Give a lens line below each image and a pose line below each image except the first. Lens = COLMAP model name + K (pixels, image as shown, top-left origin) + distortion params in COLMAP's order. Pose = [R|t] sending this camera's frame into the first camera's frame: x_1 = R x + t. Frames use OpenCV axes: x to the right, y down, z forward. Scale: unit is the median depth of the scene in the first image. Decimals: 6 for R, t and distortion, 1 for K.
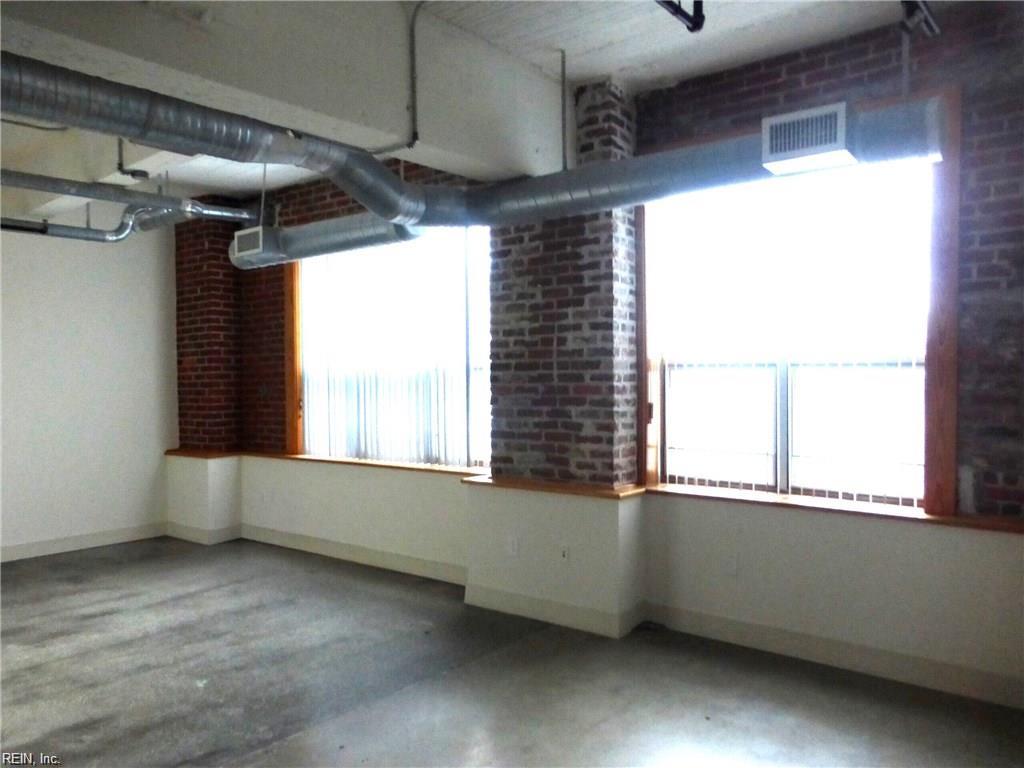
lens RADIAL K [[756.8, 0, 505.7], [0, 756.8, 380.1], [0, 0, 1]] dist [-0.035820, 0.021904]
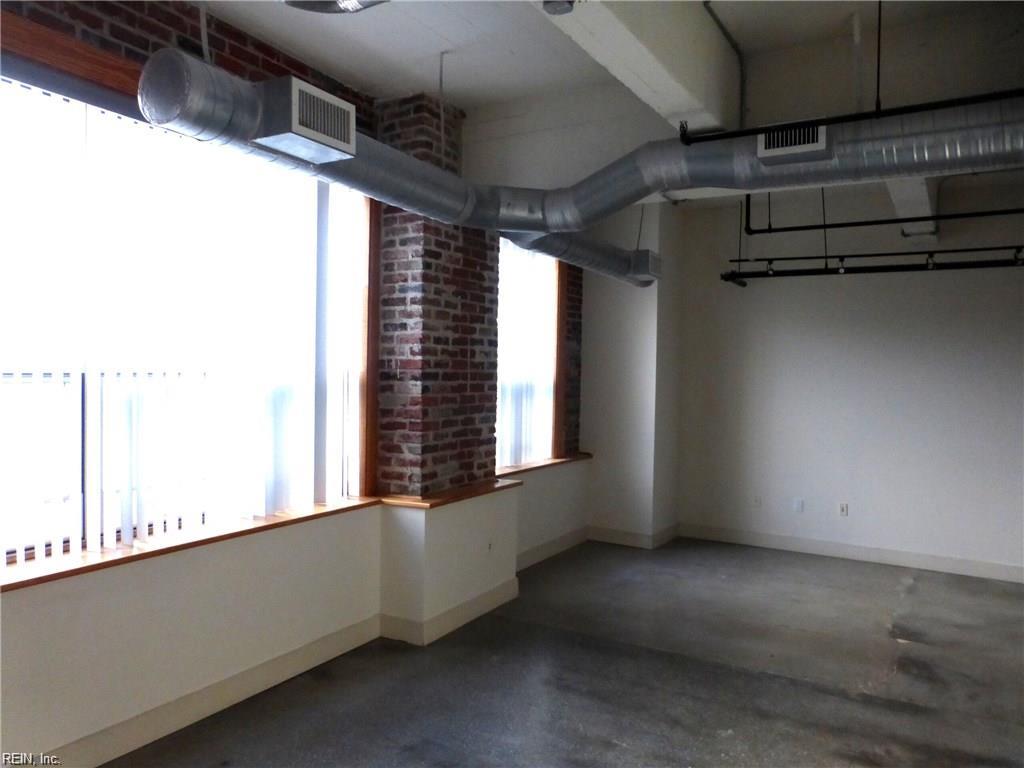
lens RADIAL K [[756.8, 0, 508.8], [0, 756.8, 393.7], [0, 0, 1]] dist [-0.035820, 0.021904]
pose [[-0.152129, -0.017890, 0.988199, -0.994567], [-0.006955, 0.999831, 0.017030, -0.013305], [-0.988336, -0.004282, -0.152228, 1.111400]]
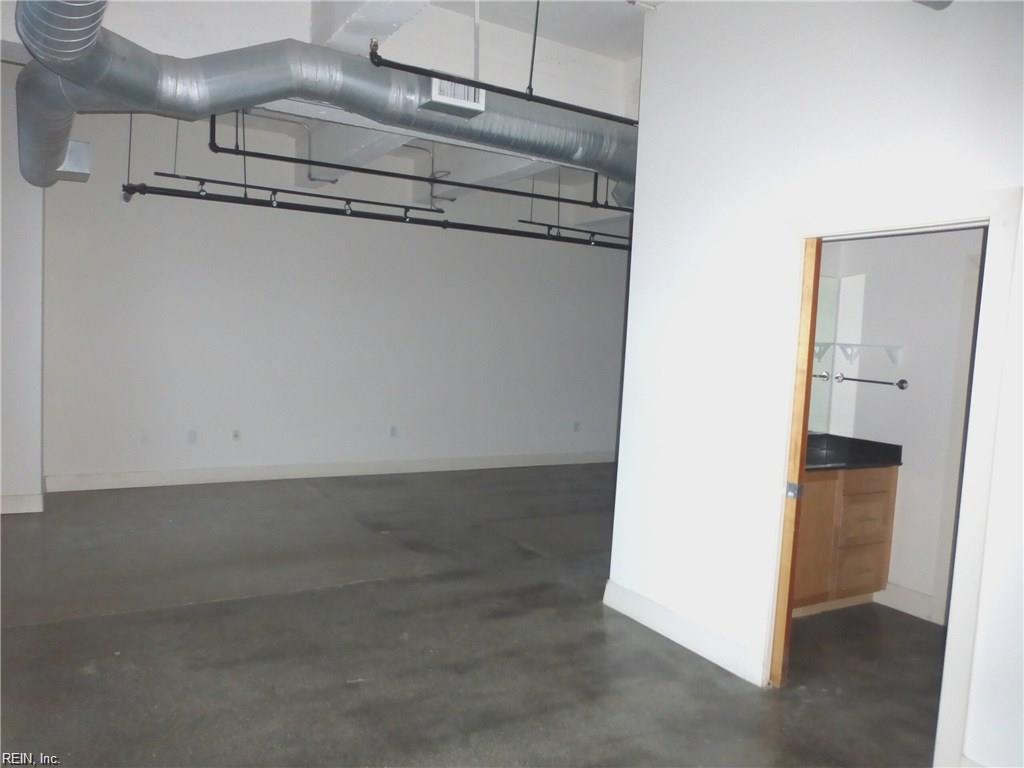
lens RADIAL K [[756.8, 0, 509.8], [0, 756.8, 386.7], [0, 0, 1]] dist [-0.035820, 0.021904]
pose [[-0.941841, -0.053735, 0.331735, -0.669812], [-0.029317, 0.996508, 0.078181, 0.000339], [-0.334778, 0.063908, -0.940127, 1.474572]]
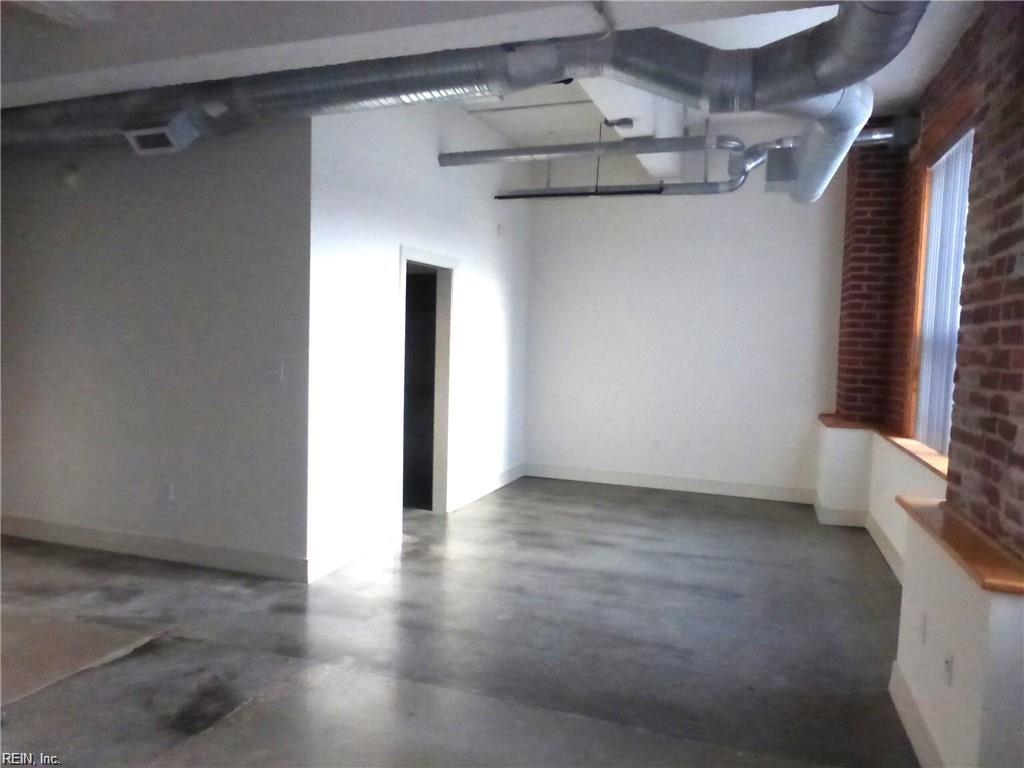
lens RADIAL K [[756.8, 0, 517.3], [0, 756.8, 378.9], [0, 0, 1]] dist [-0.035820, 0.021904]
pose [[0.354962, 0.080547, -0.931404, 0.425159], [-0.045781, 0.996584, 0.068736, 0.006774], [0.933759, 0.018242, 0.357437, 0.511996]]
